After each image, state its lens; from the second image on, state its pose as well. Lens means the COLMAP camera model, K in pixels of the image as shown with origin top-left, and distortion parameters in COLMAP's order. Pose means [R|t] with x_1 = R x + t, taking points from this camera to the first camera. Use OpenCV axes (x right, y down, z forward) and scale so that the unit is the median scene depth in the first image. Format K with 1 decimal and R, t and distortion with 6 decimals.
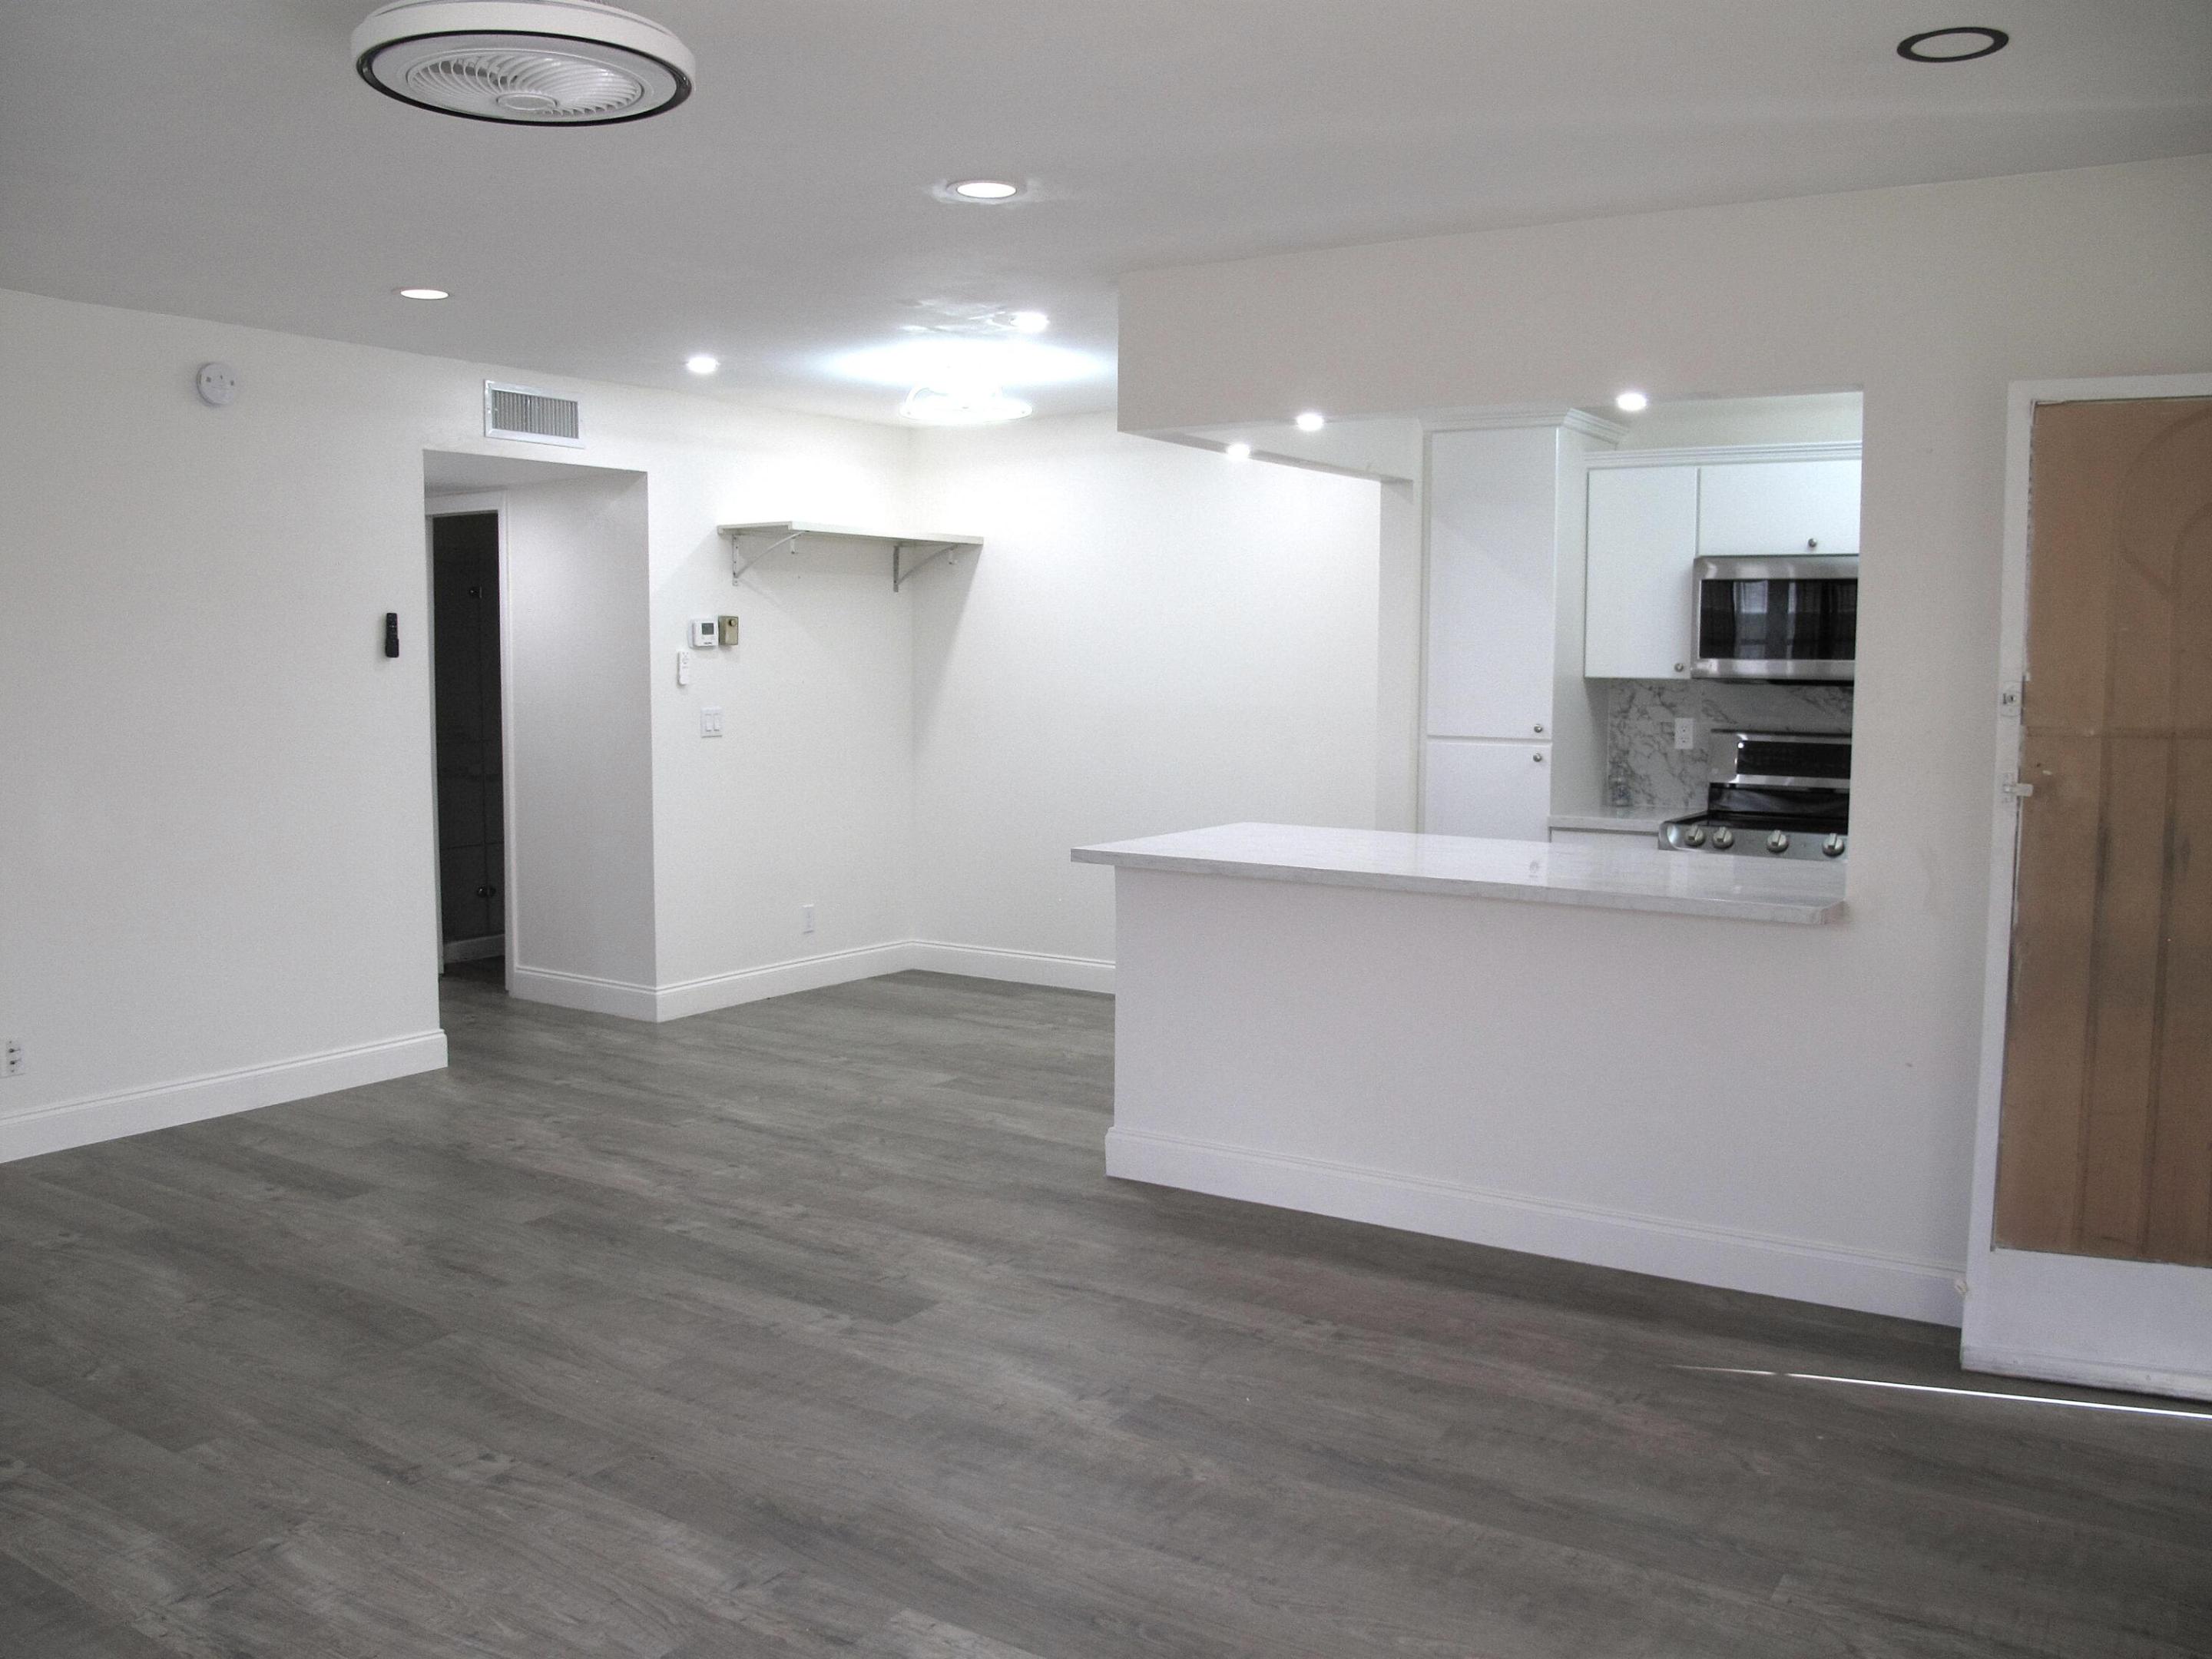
lens RADIAL K [[1844.5, 0, 1106.0], [0, 1844.5, 829.5], [0, 0, 1]] dist [-0.131154, 0.095360]
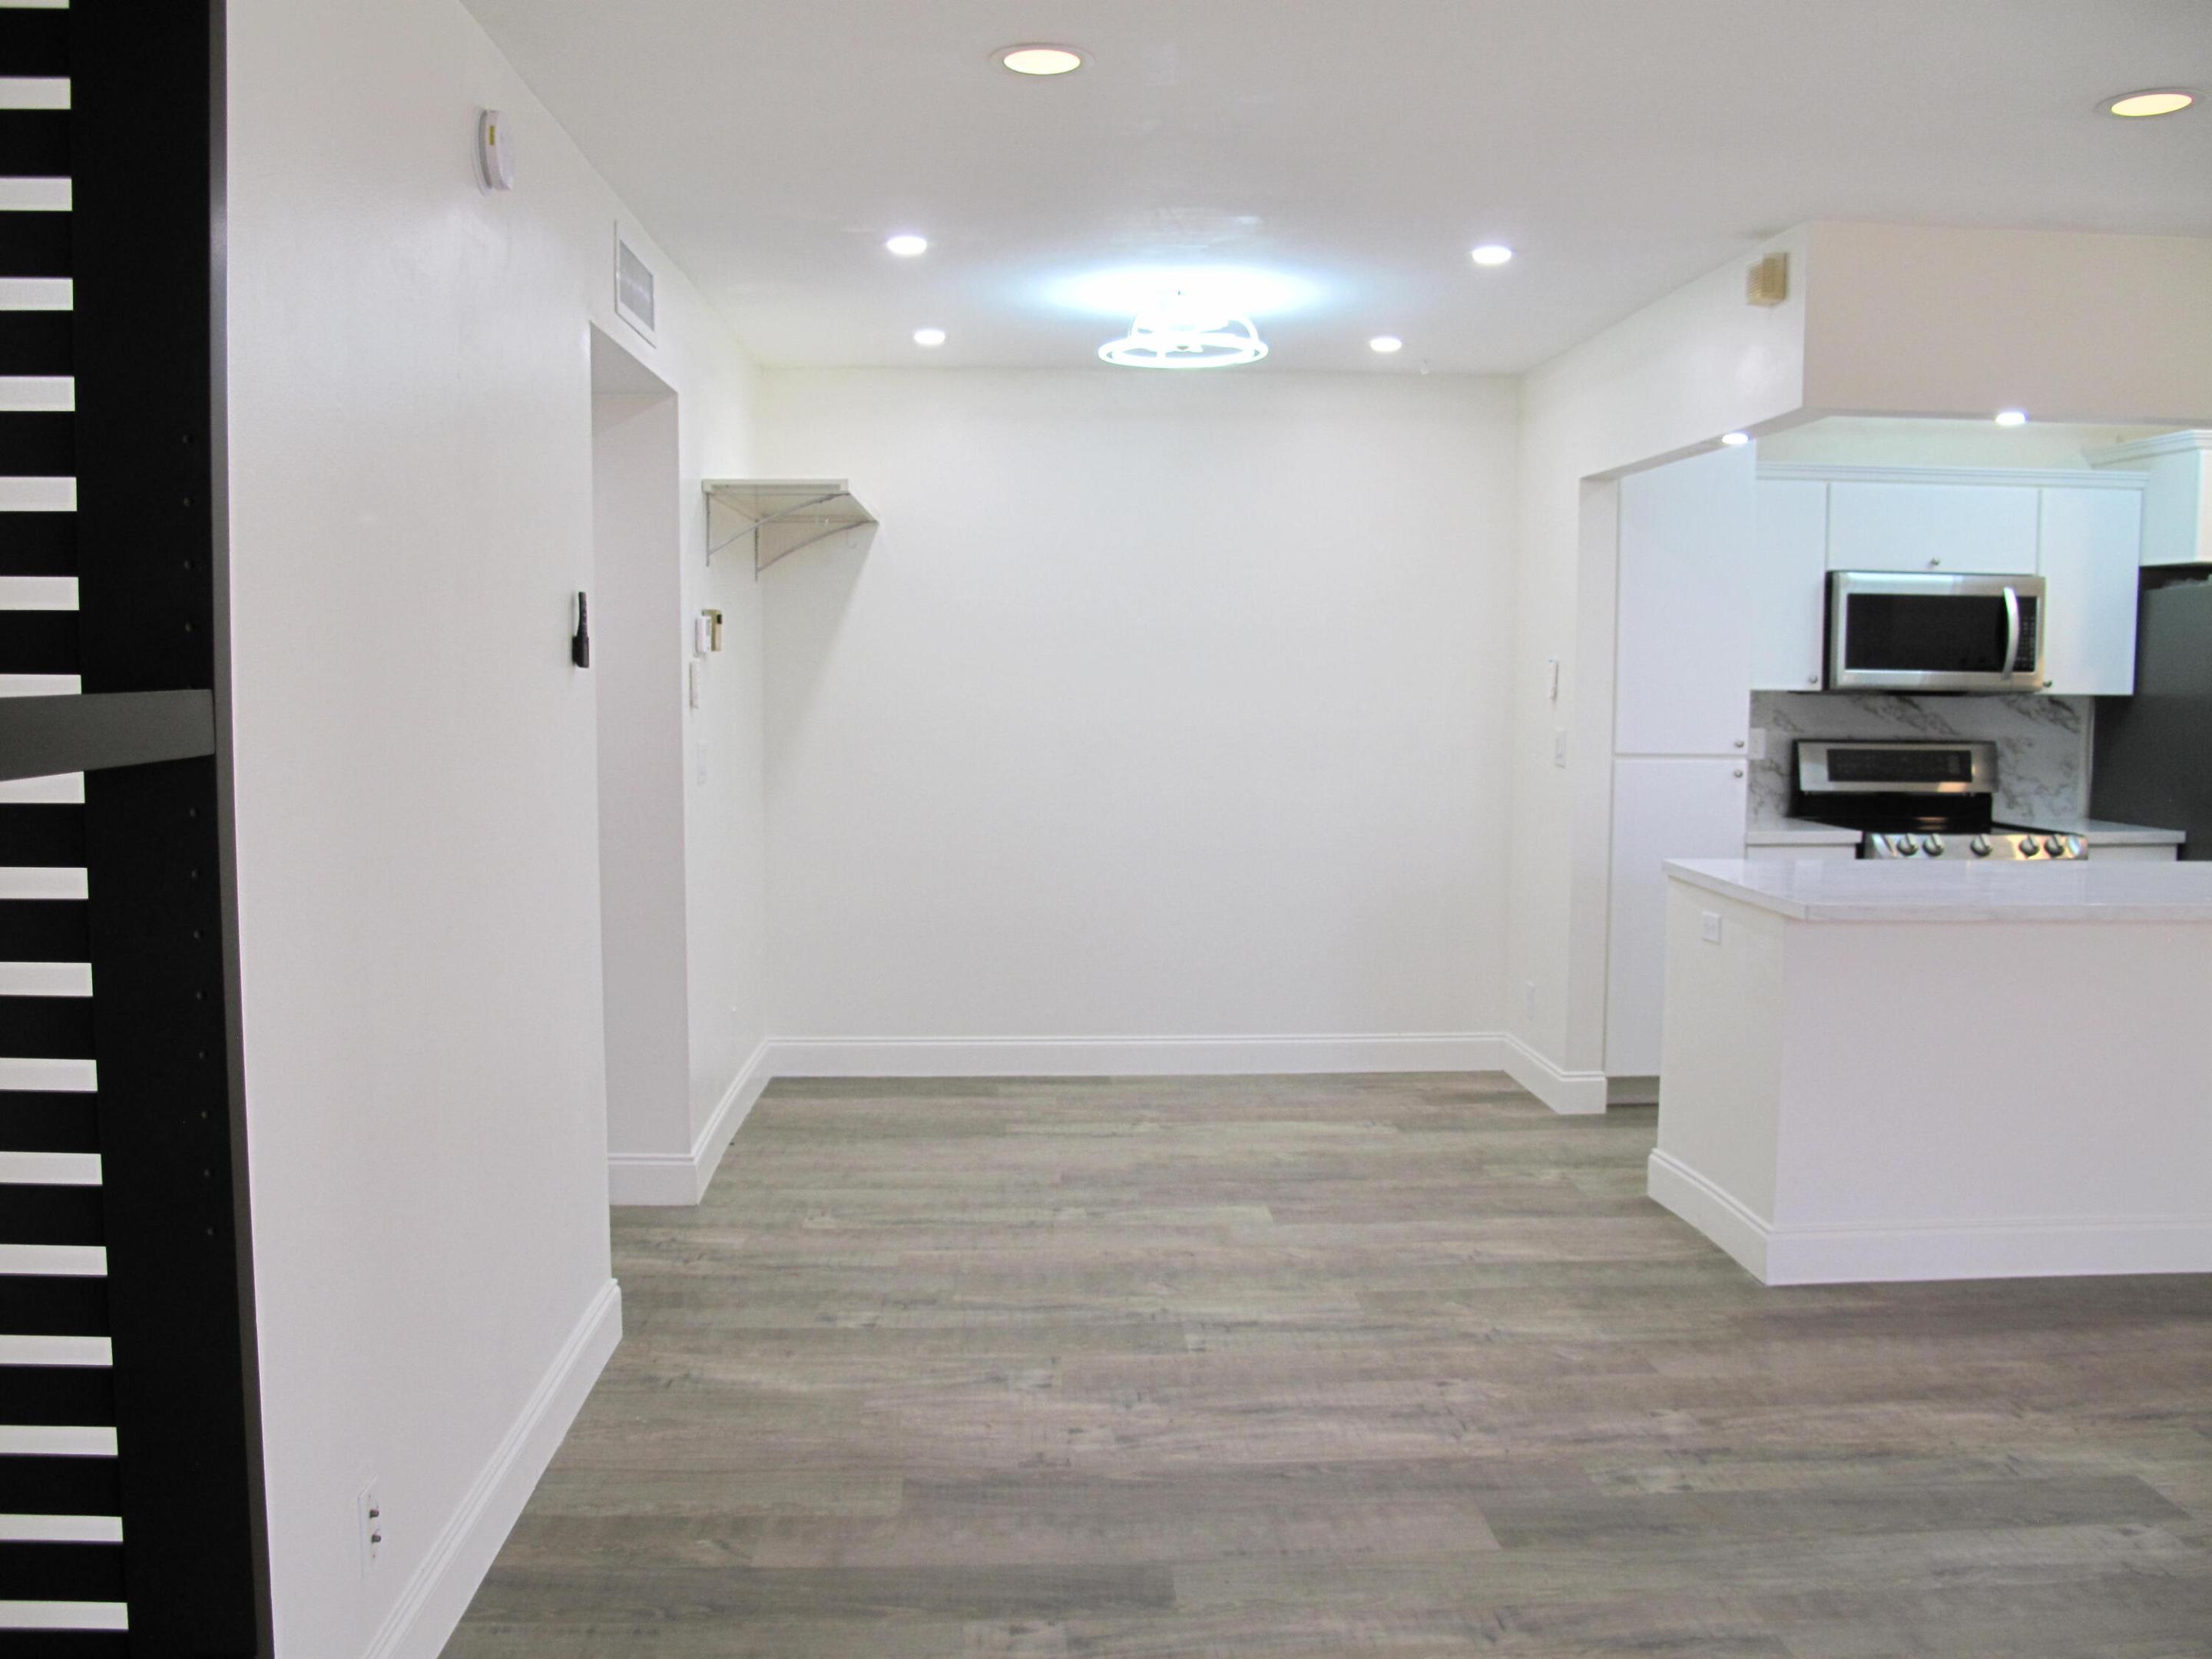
lens RADIAL K [[1844.5, 0, 1106.0], [0, 1844.5, 829.5], [0, 0, 1]] dist [-0.131154, 0.095360]
pose [[0.805485, -0.053387, 0.590207, -0.727579], [0.054383, 0.998390, 0.016090, -0.051918], [-0.590116, 0.019137, 0.807091, 0.505583]]
